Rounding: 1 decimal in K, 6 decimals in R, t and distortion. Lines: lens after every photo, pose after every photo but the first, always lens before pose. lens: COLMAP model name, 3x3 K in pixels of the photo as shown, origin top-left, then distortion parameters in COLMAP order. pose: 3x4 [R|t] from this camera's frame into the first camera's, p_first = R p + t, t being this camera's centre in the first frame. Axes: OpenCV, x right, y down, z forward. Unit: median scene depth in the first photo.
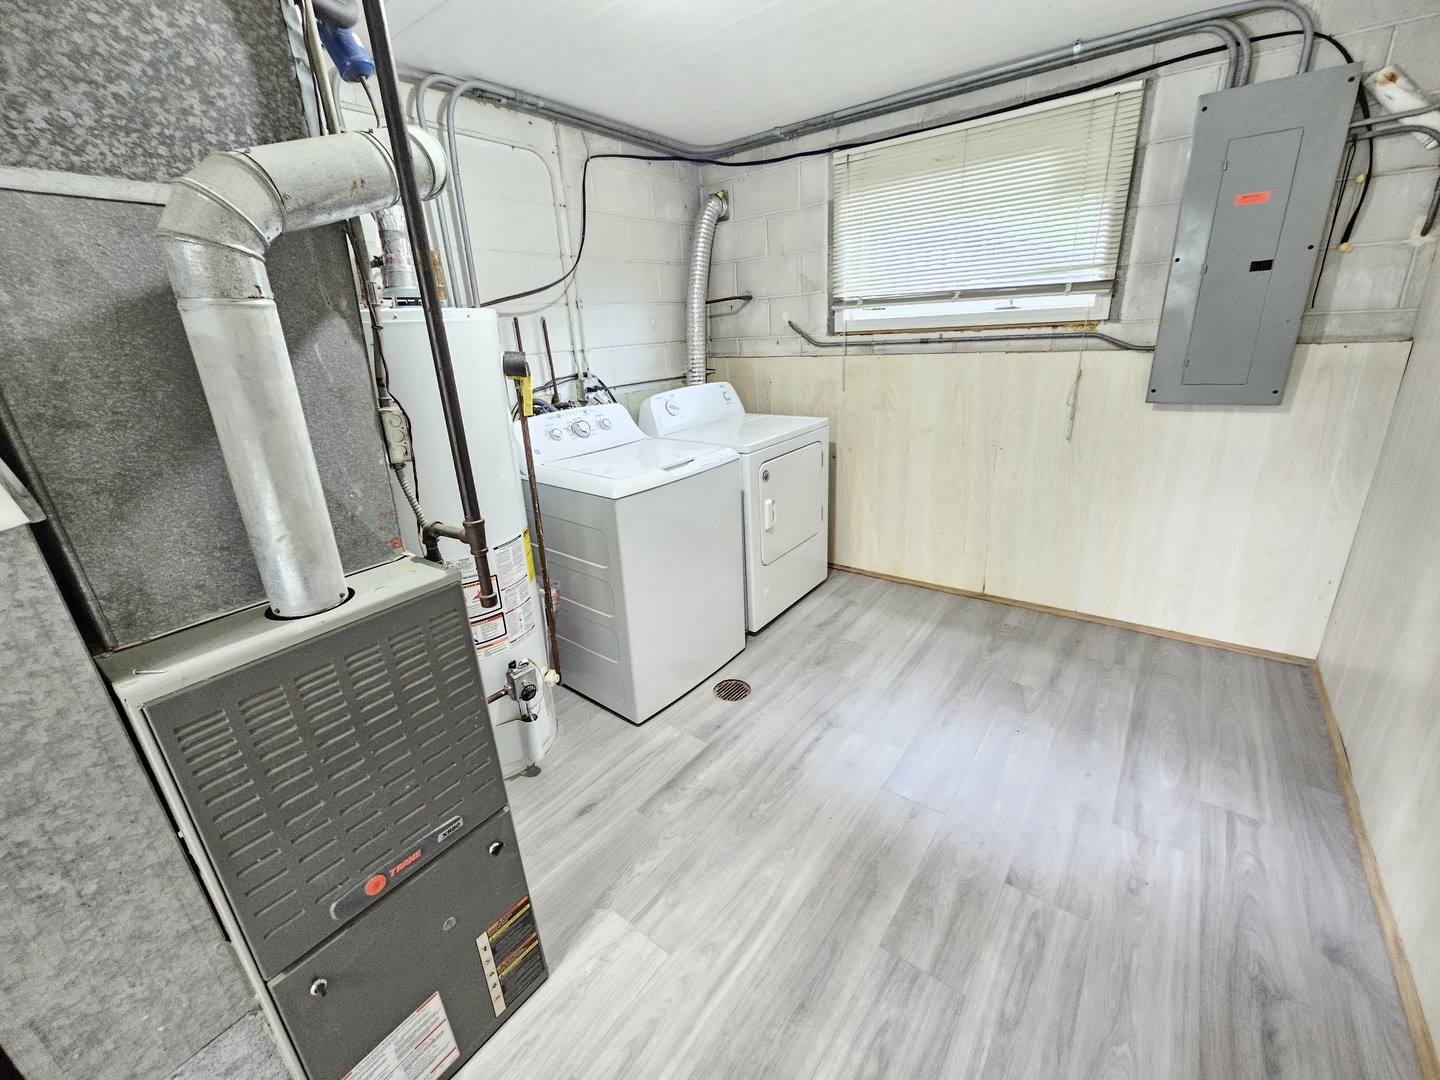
lens RADIAL K [[593.9, 0, 716.6], [0, 593.9, 541.4], [0, 0, 1]] dist [0.002429, 0.000693]
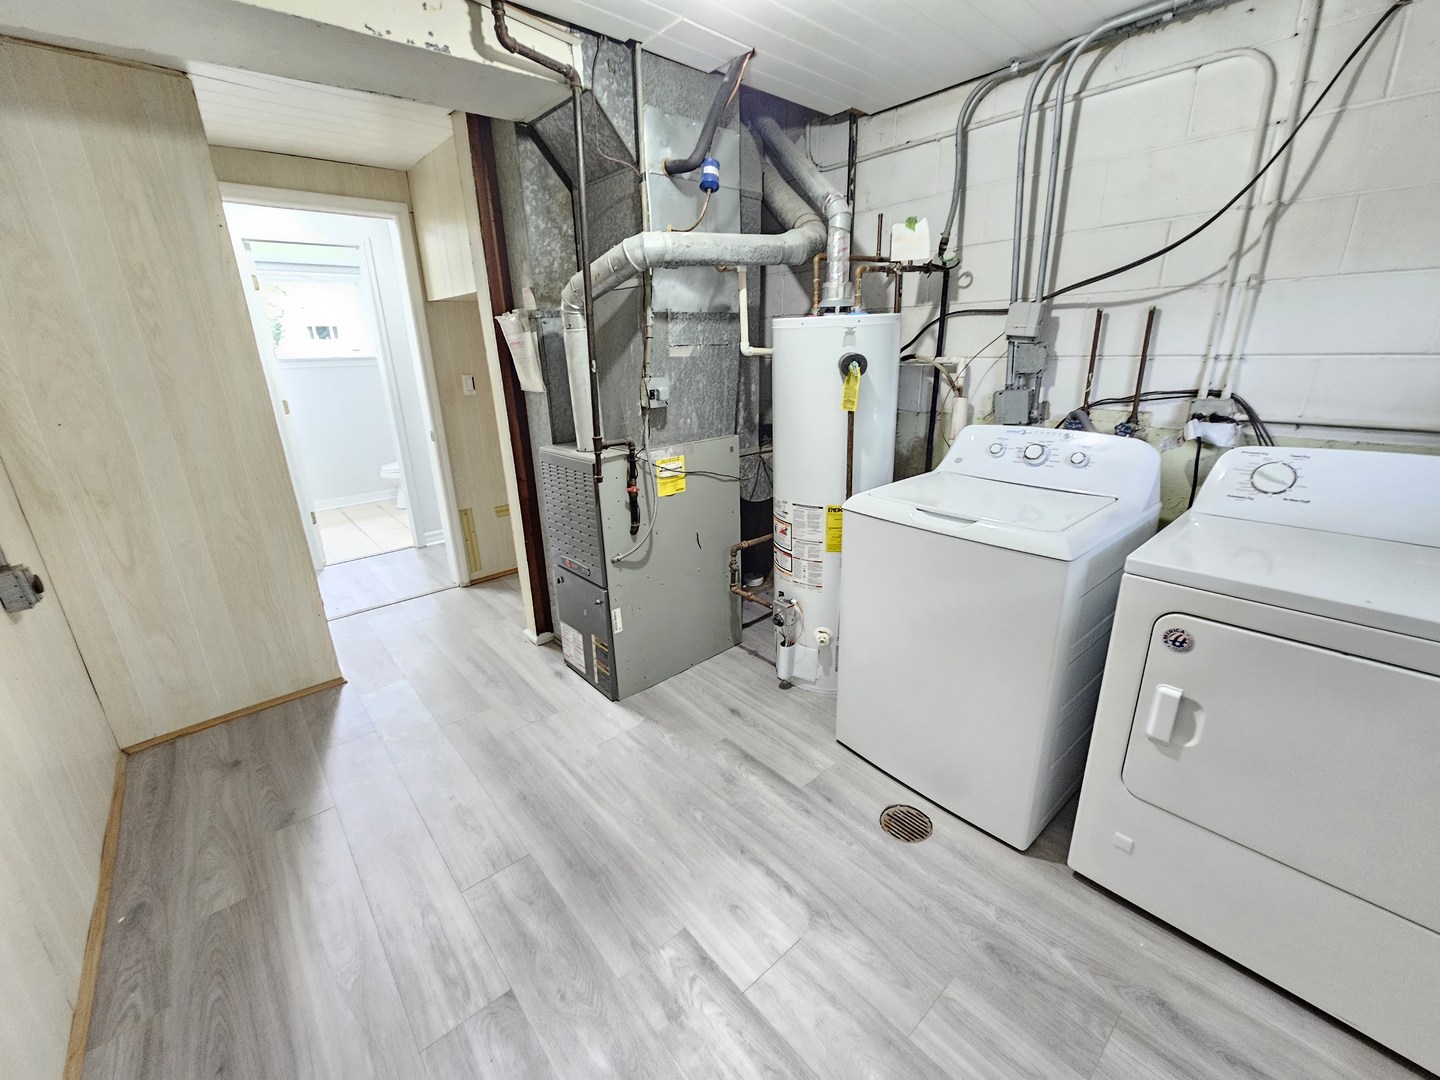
lens RADIAL K [[593.9, 0, 716.6], [0, 593.9, 541.4], [0, 0, 1]] dist [0.002429, 0.000693]
pose [[-0.204569, 0.364616, -0.908409, 0.734107], [-0.298339, 0.860655, 0.412633, -0.342920], [0.932280, 0.355426, -0.067285, 0.825849]]
